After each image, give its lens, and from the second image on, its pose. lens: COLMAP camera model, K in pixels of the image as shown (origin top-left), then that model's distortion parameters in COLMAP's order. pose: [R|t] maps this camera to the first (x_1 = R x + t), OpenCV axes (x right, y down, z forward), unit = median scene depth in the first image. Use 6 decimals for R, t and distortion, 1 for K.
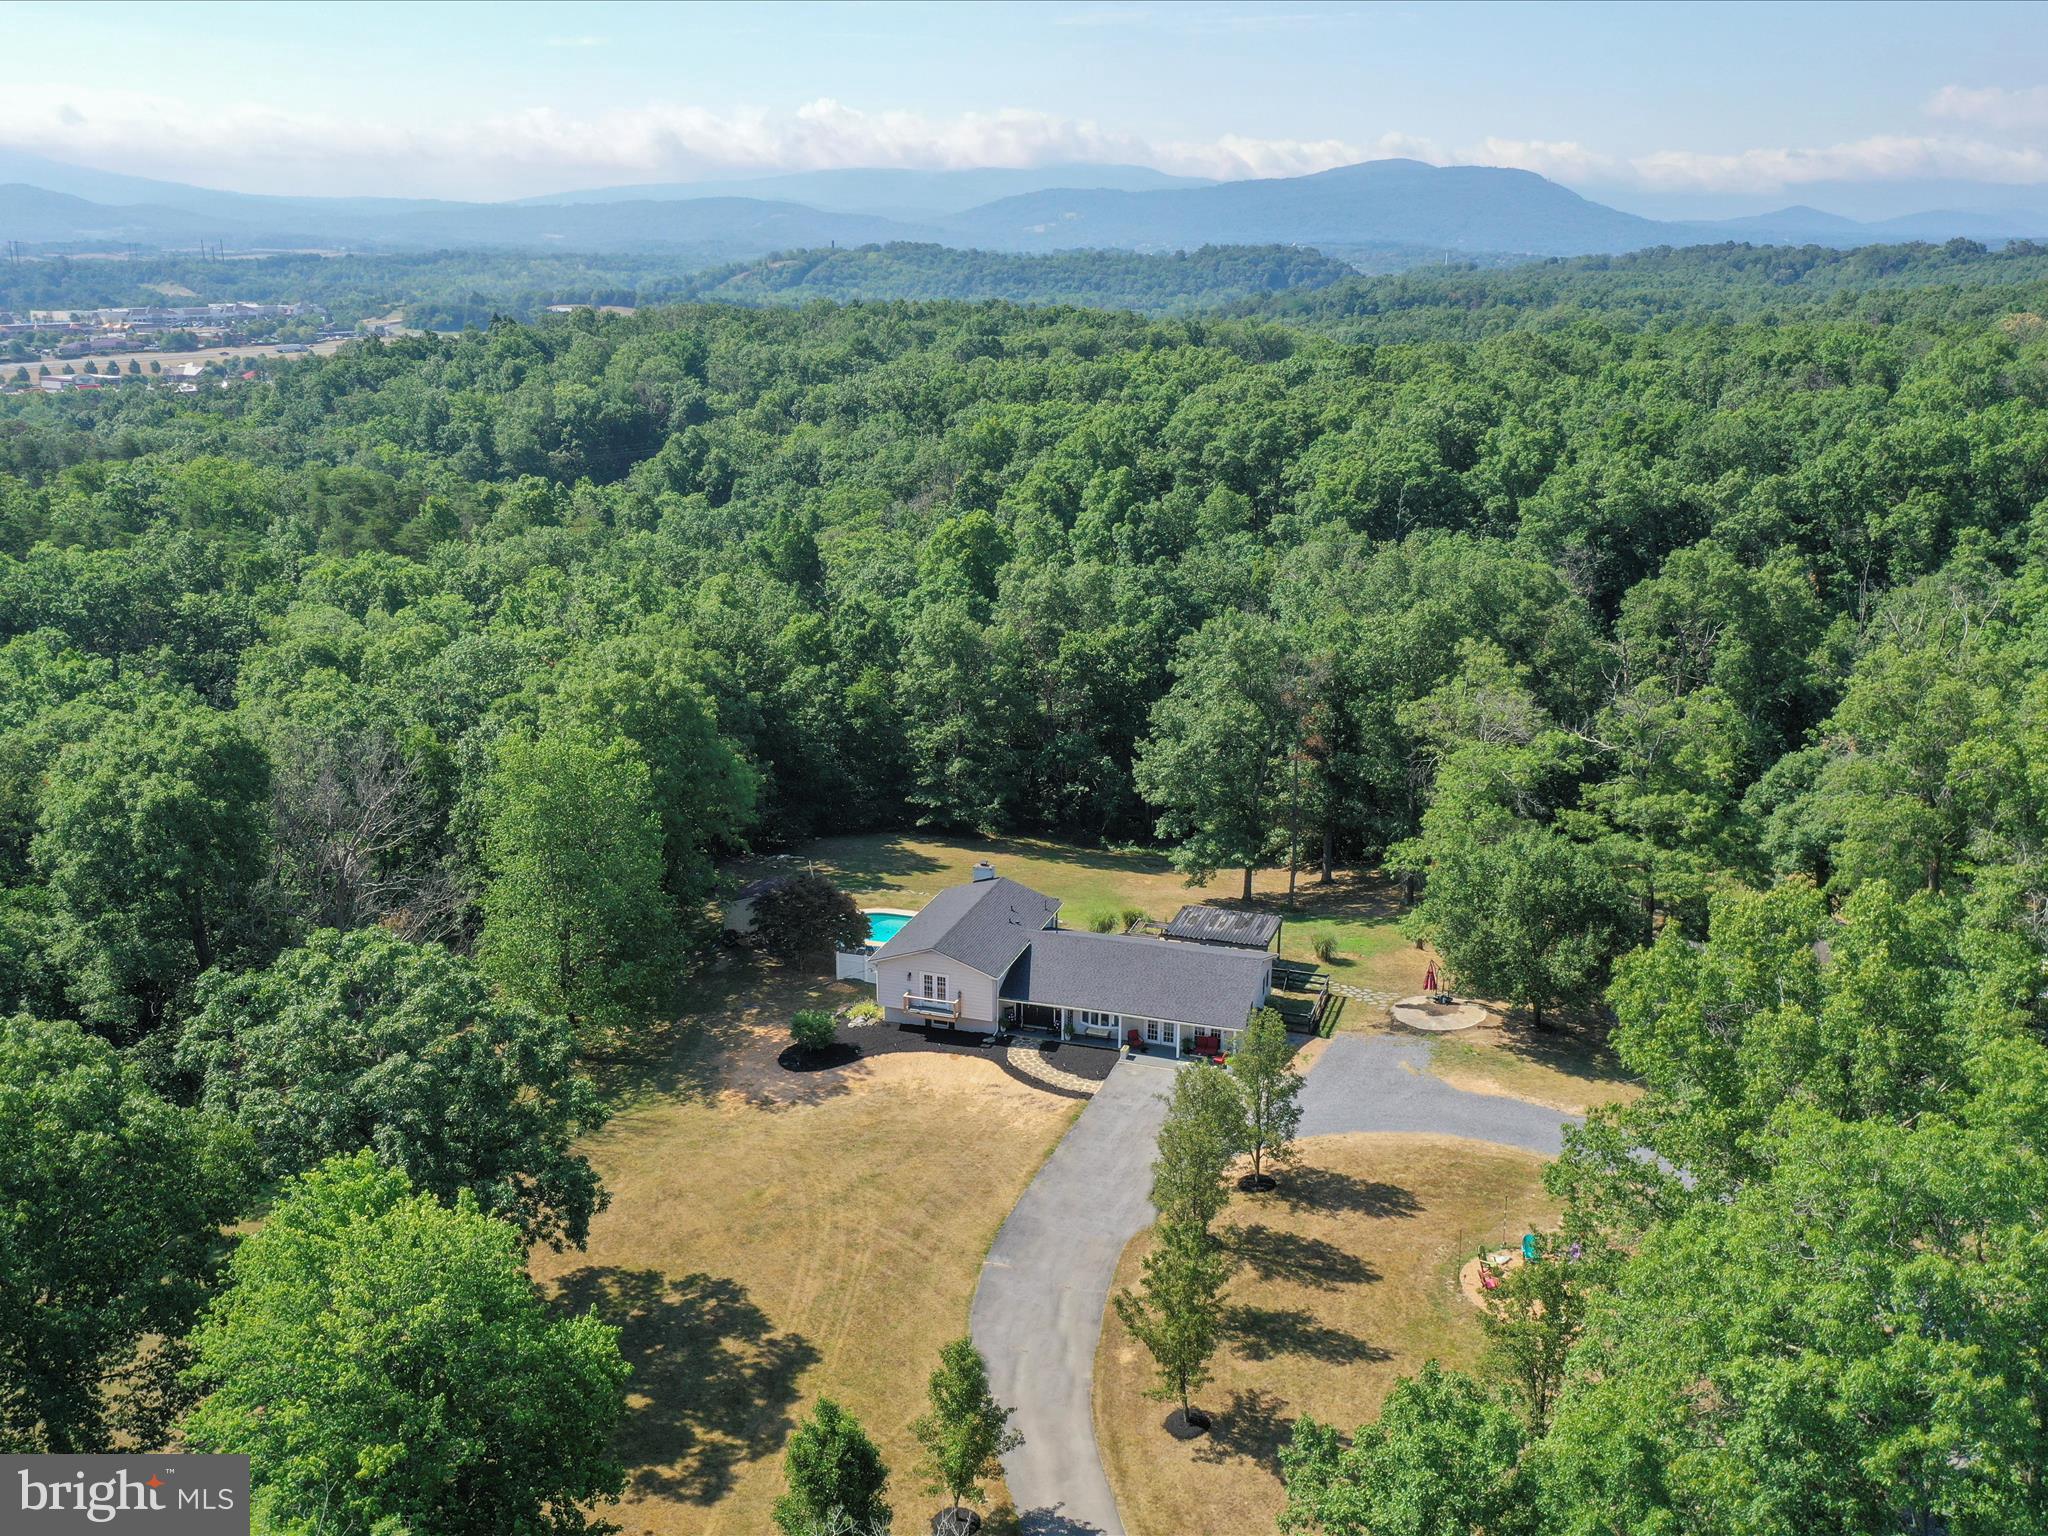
lens RADIAL K [[1788.8, 0, 983.5], [0, 1788.8, 764.5], [0, 0, 1]] dist [-0.009719, -0.001464]
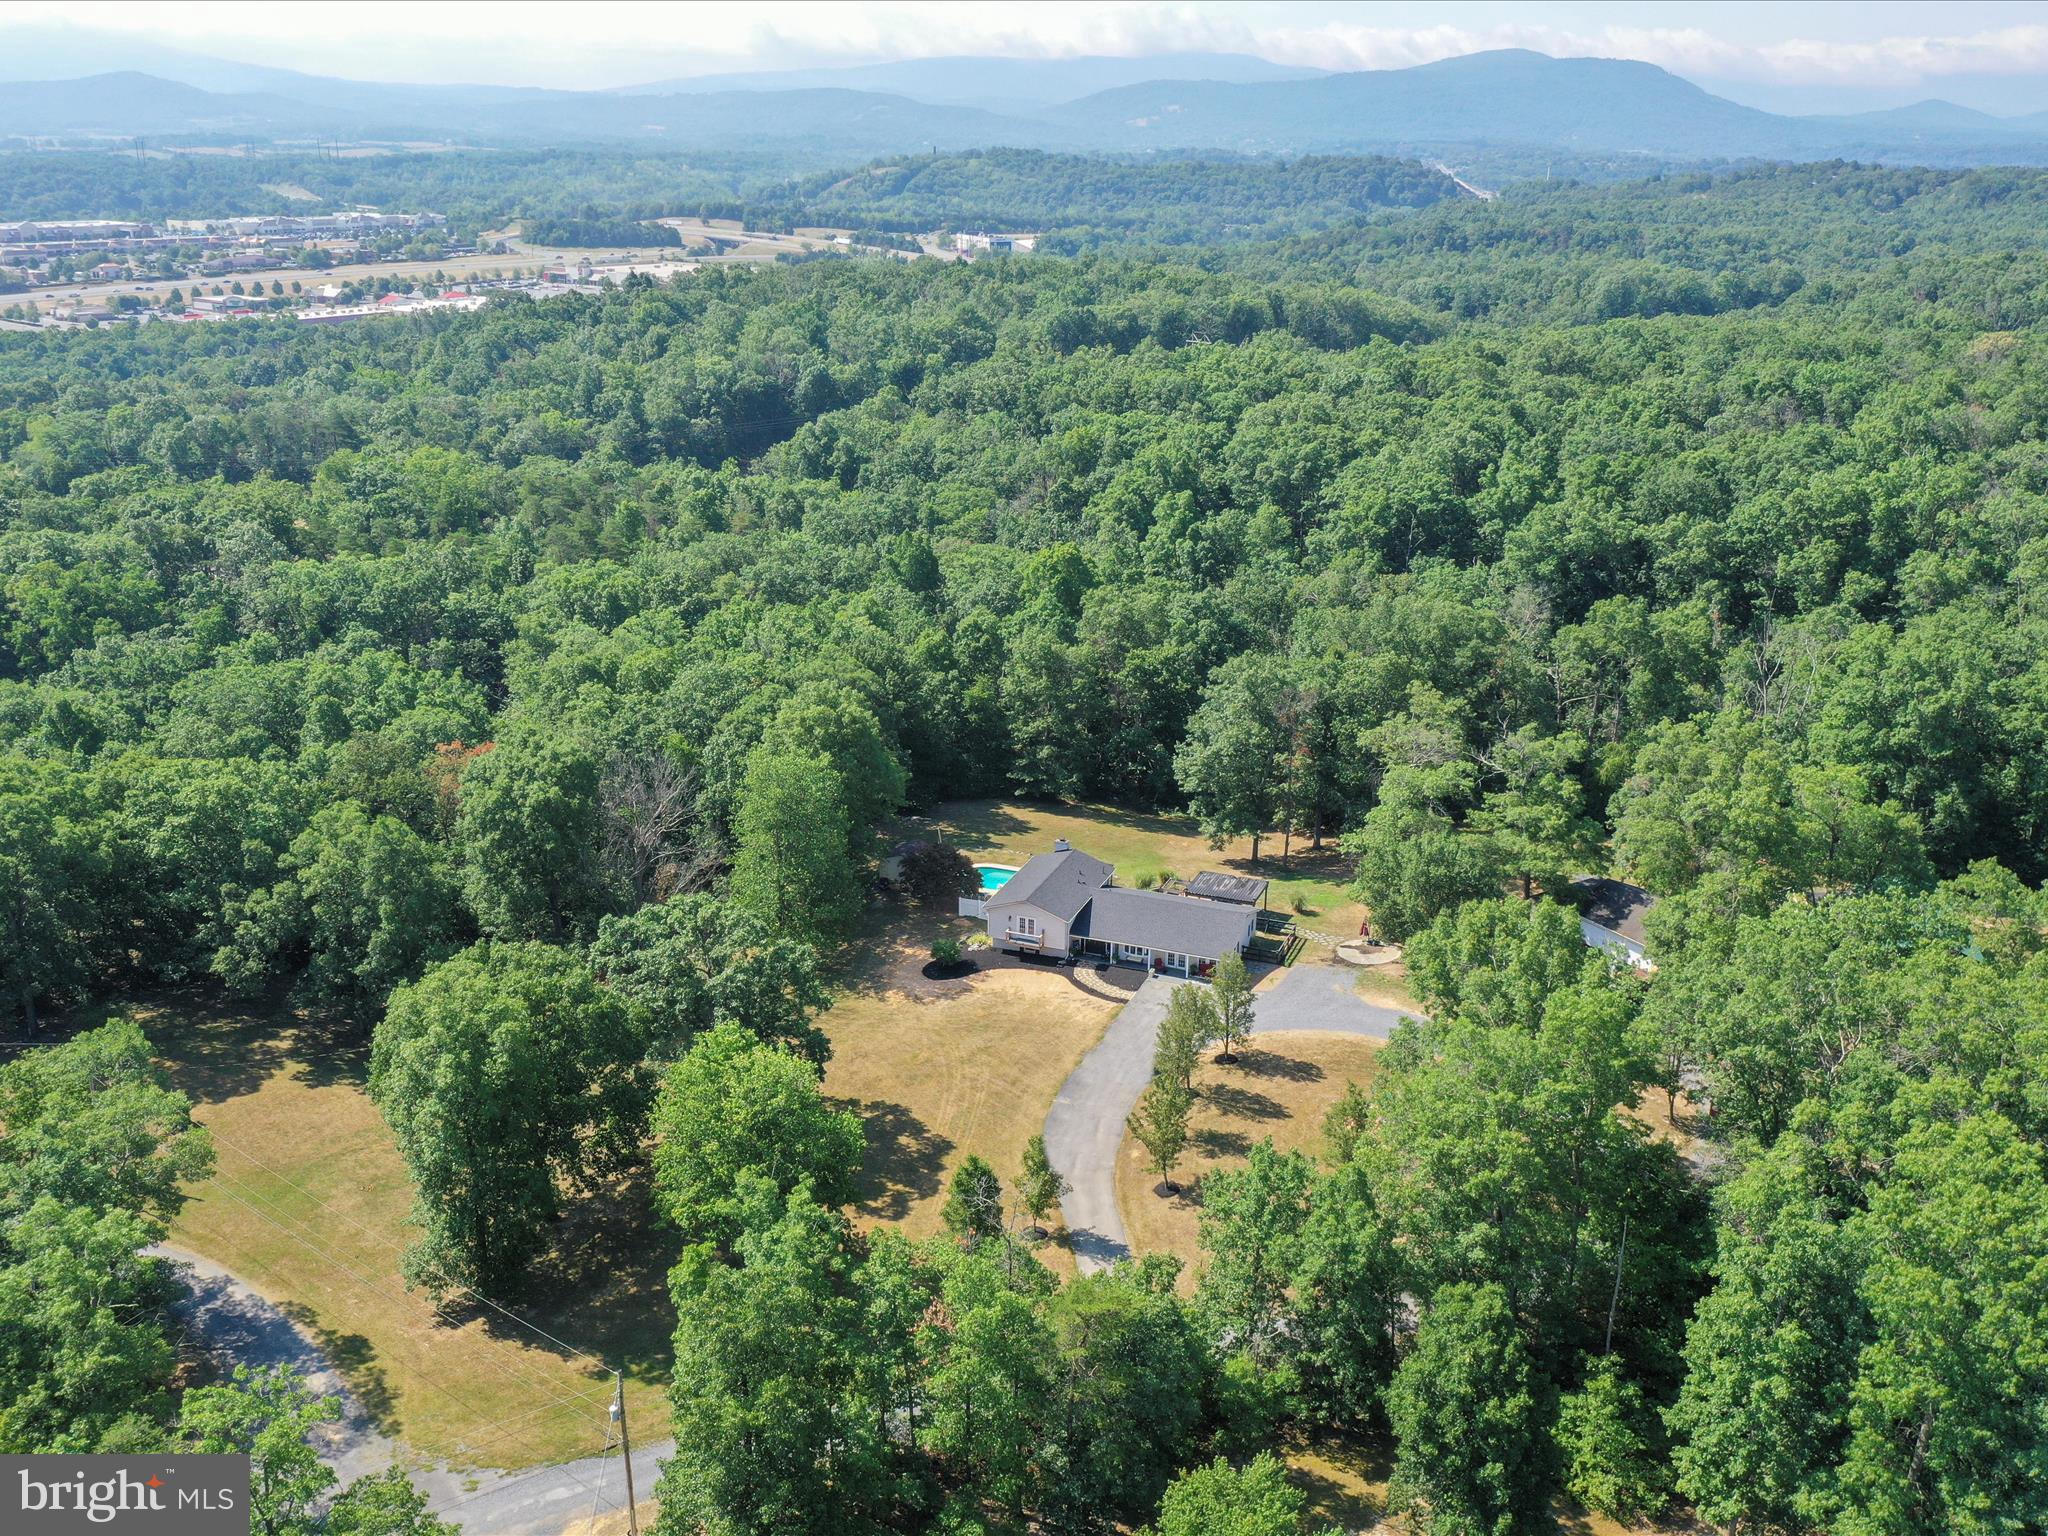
lens RADIAL K [[1788.8, 0, 983.5], [0, 1788.8, 764.5], [0, 0, 1]] dist [-0.009719, -0.001464]
pose [[0.998541, 0.022830, -0.048927, 0.004695], [-0.019965, 0.998102, 0.058264, -0.067097], [0.050164, -0.057203, 0.997102, -0.337415]]
